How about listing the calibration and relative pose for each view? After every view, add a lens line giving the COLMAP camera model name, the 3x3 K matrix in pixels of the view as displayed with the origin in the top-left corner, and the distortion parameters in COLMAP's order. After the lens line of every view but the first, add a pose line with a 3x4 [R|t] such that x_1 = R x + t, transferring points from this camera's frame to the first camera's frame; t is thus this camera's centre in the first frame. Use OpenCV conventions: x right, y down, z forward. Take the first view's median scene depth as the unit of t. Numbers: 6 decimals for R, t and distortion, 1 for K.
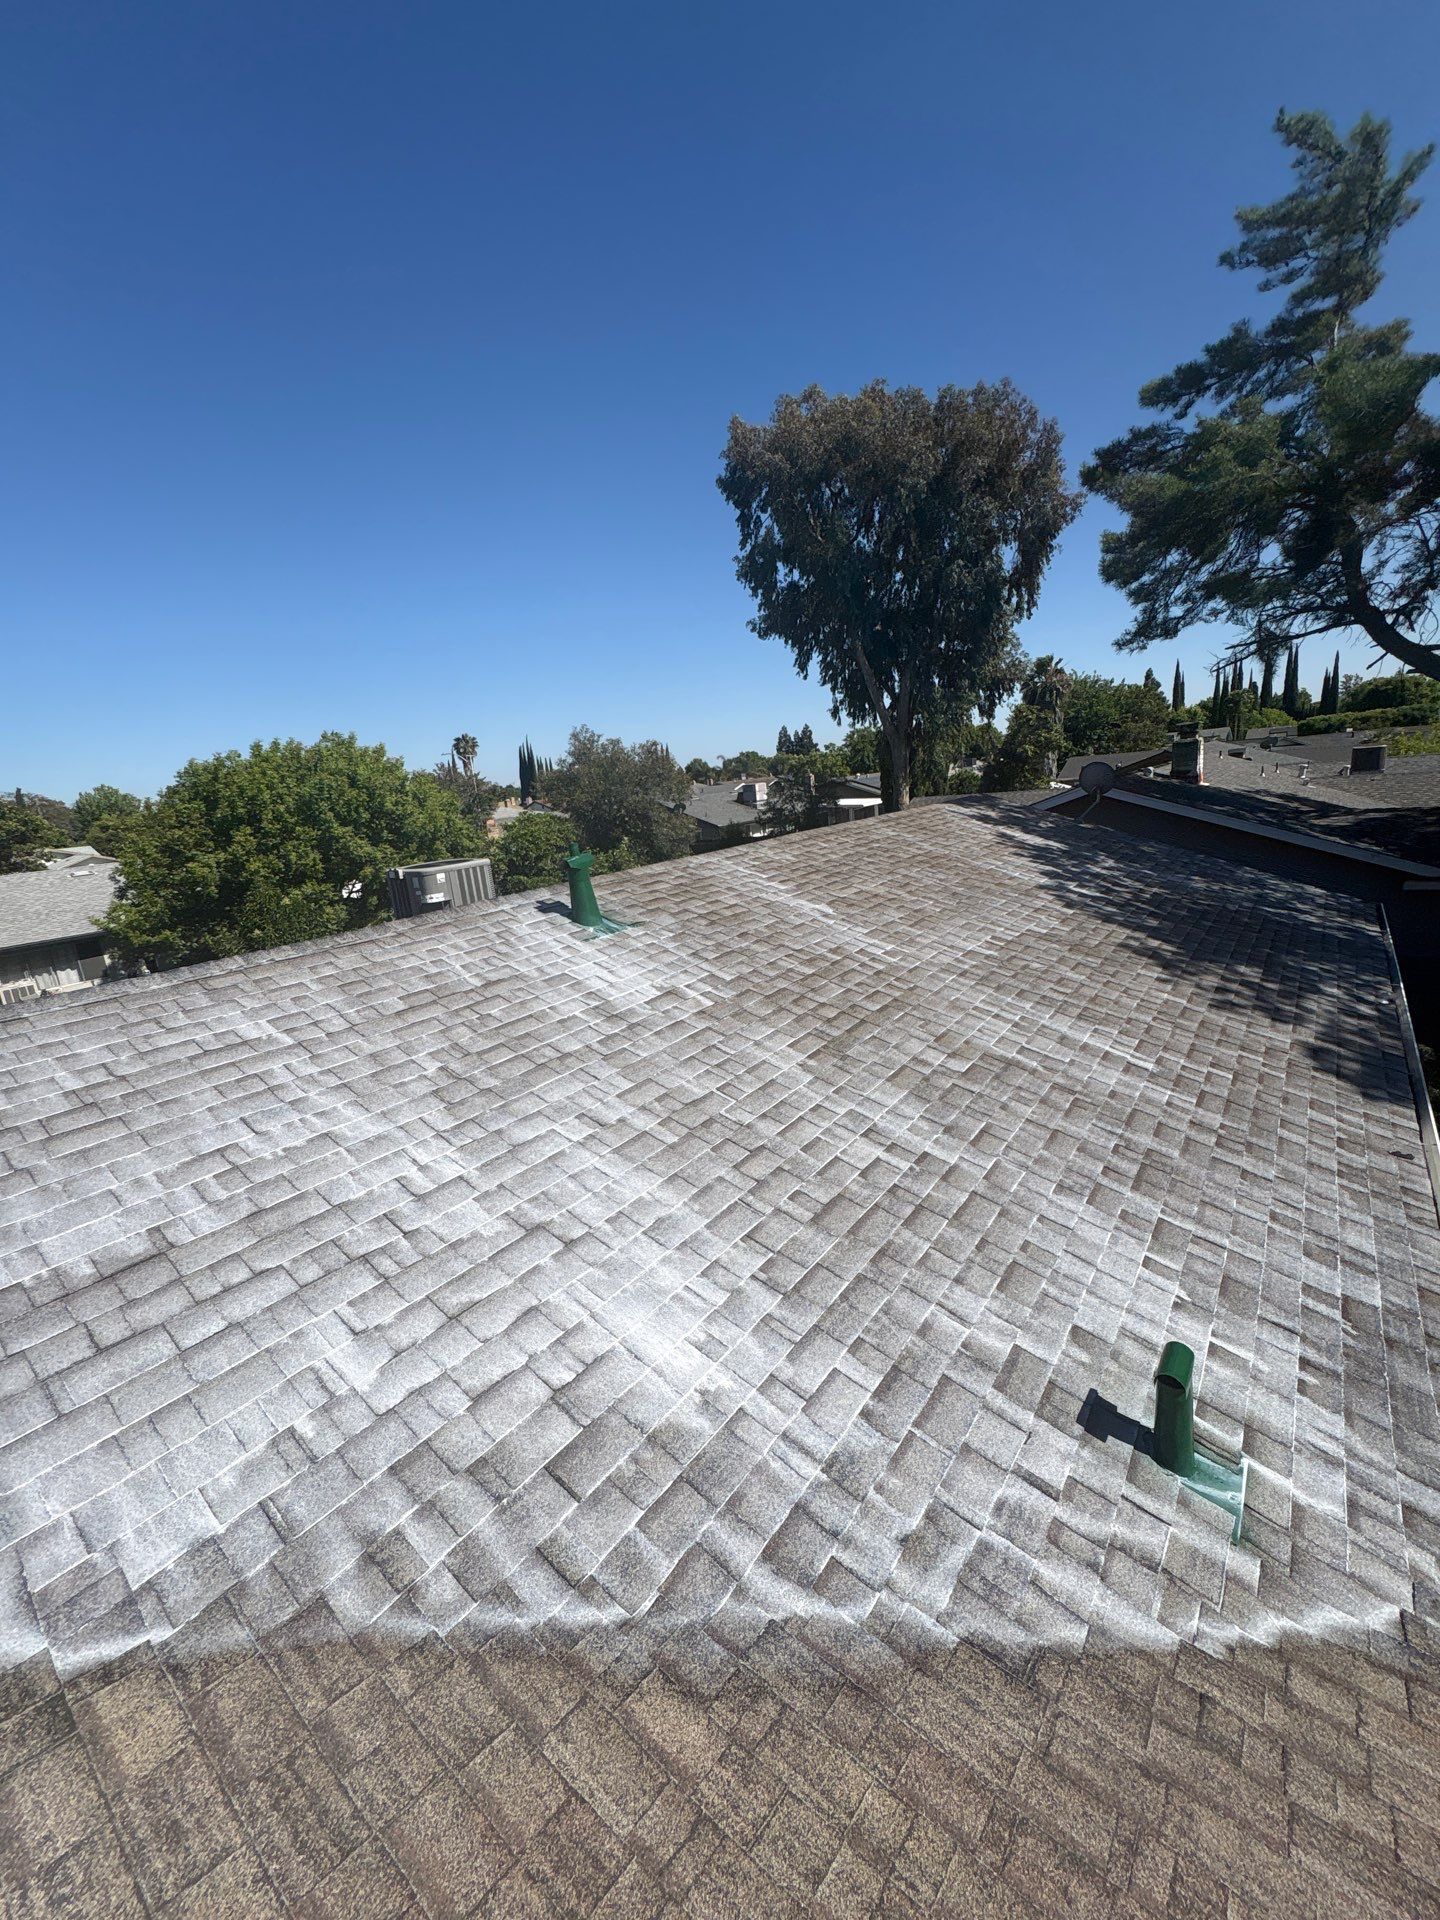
lens RADIAL K [[764.3, 0, 716.4], [0, 764.3, 965.7], [0, 0, 1]] dist [-0.006703, 0.000239]
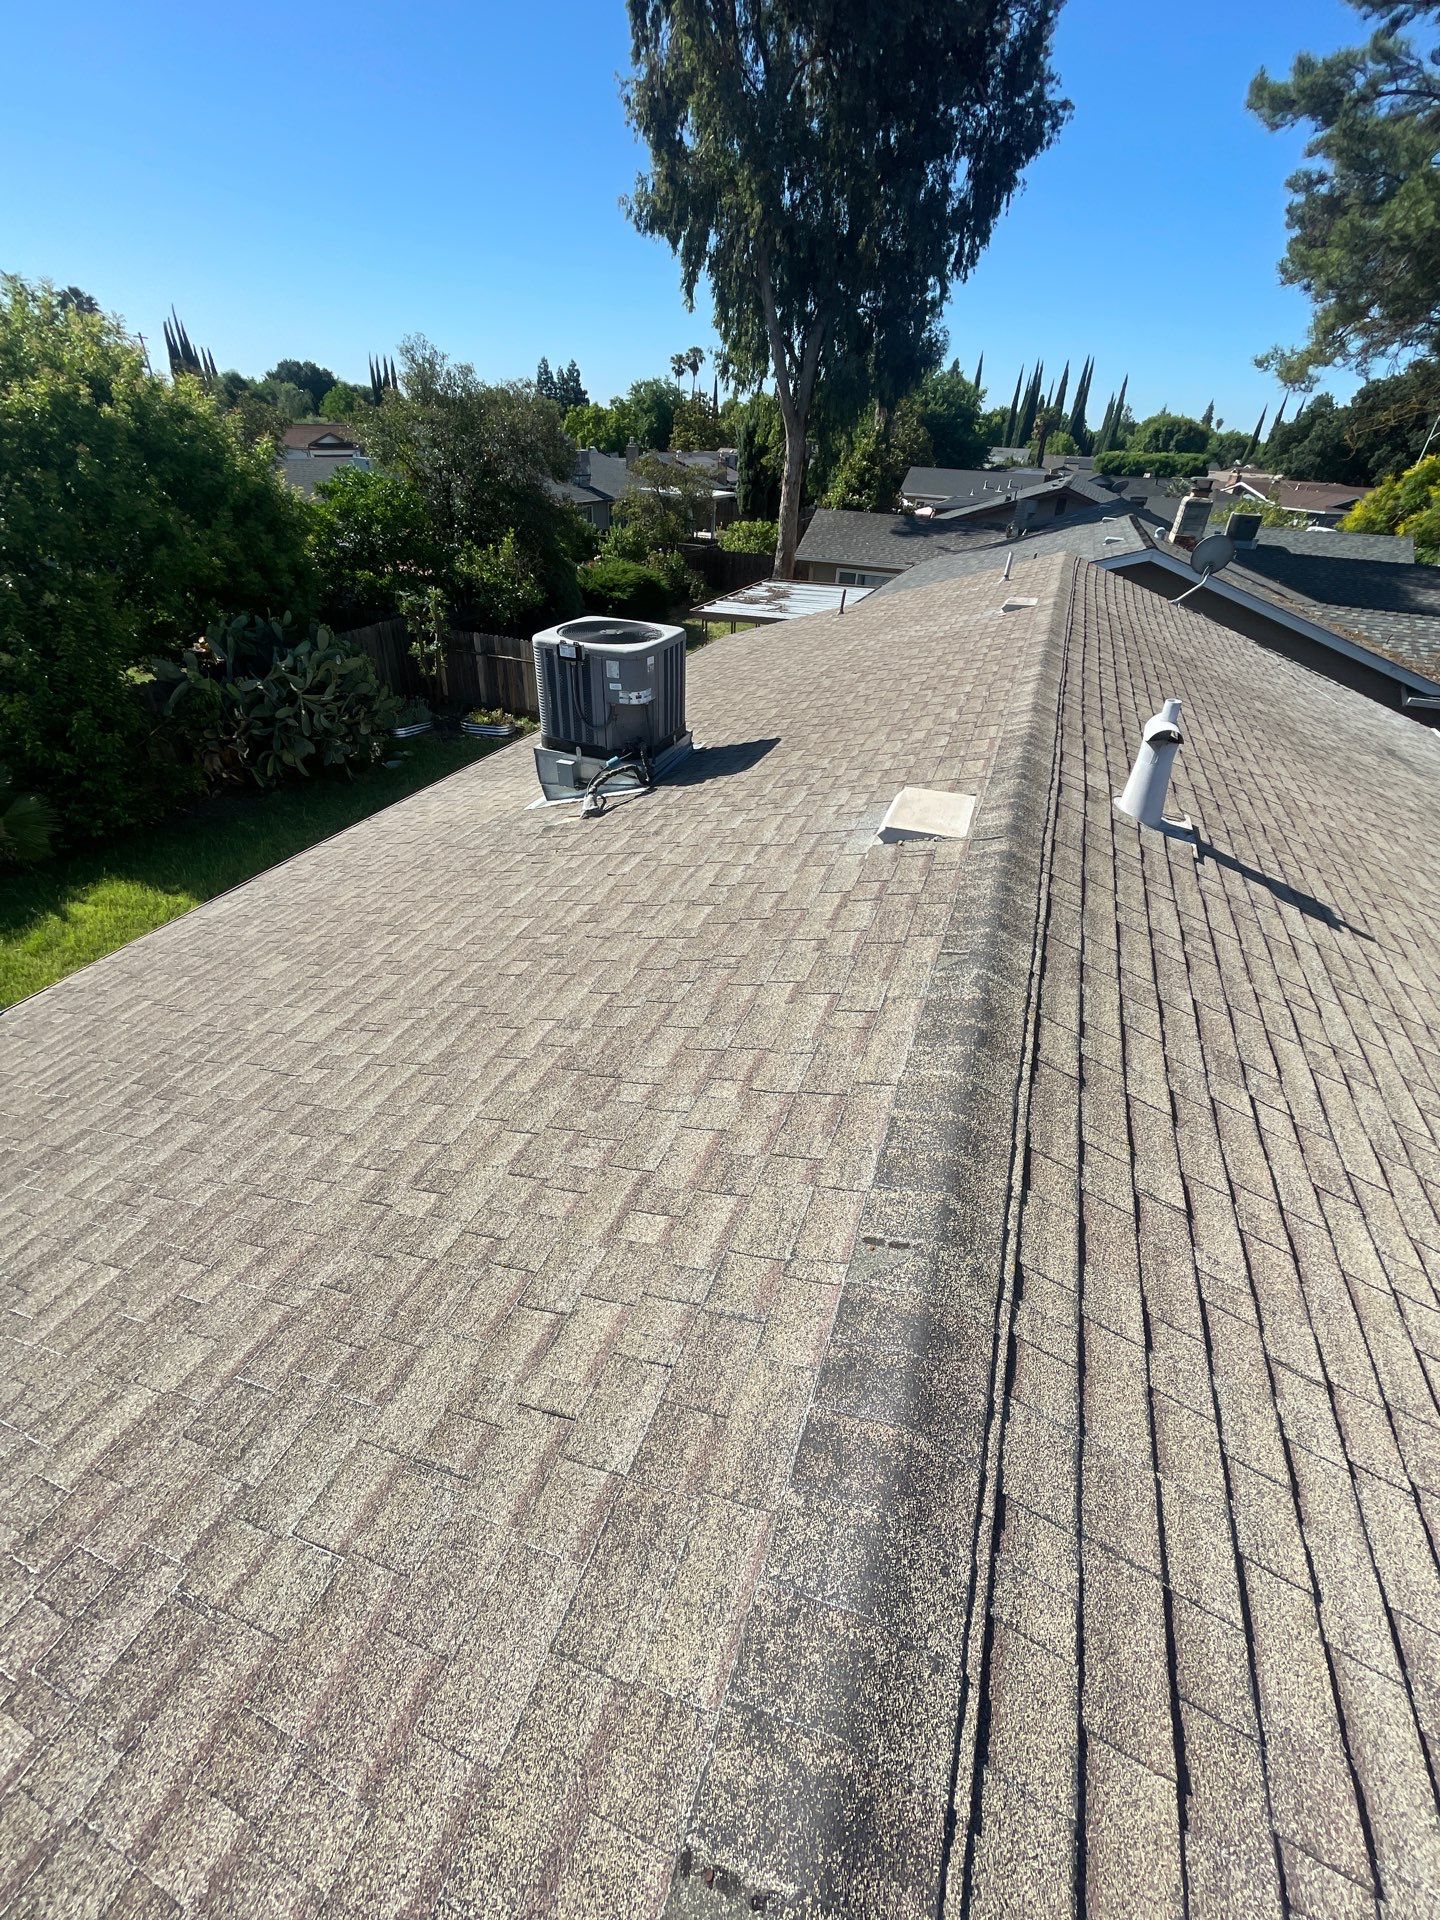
lens RADIAL K [[764.3, 0, 723.3], [0, 764.3, 969.1], [0, 0, 1]] dist [-0.006703, 0.000239]
pose [[0.949950, -0.054044, 0.307691, -0.315395], [-0.059698, 0.935369, 0.348600, -0.061627], [-0.306644, -0.349521, 0.885327, 0.192117]]
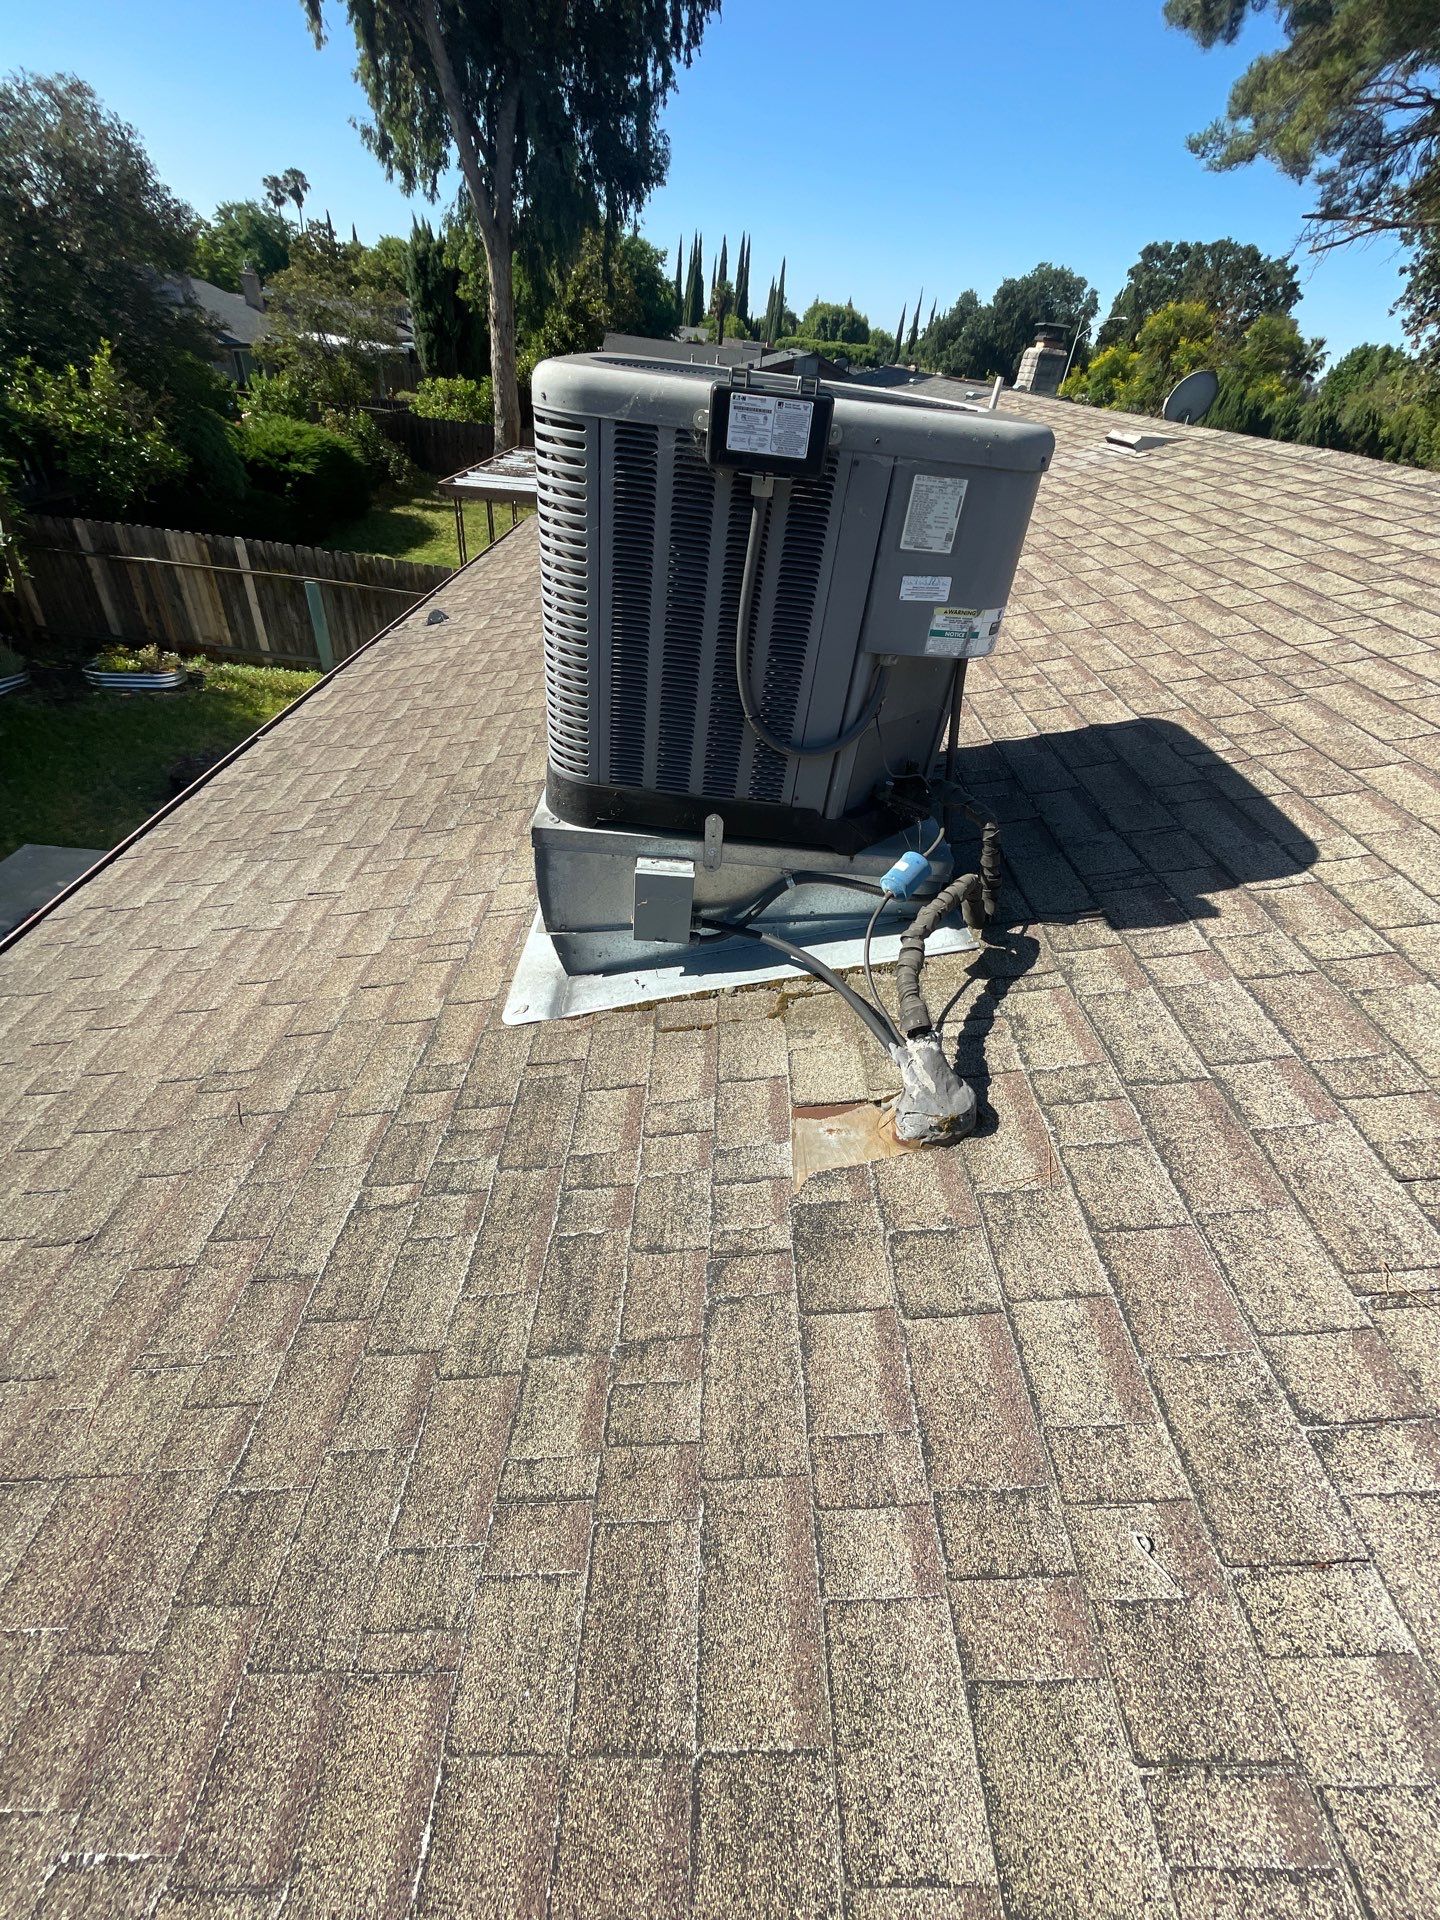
lens RADIAL K [[764.3, 0, 725.7], [0, 764.3, 967.8], [0, 0, 1]] dist [-0.006703, 0.000239]
pose [[0.779404, -0.245649, 0.576356, -0.329601], [-0.030990, 0.903688, 0.427068, -0.054303], [-0.625755, -0.350720, 0.696725, 0.543646]]
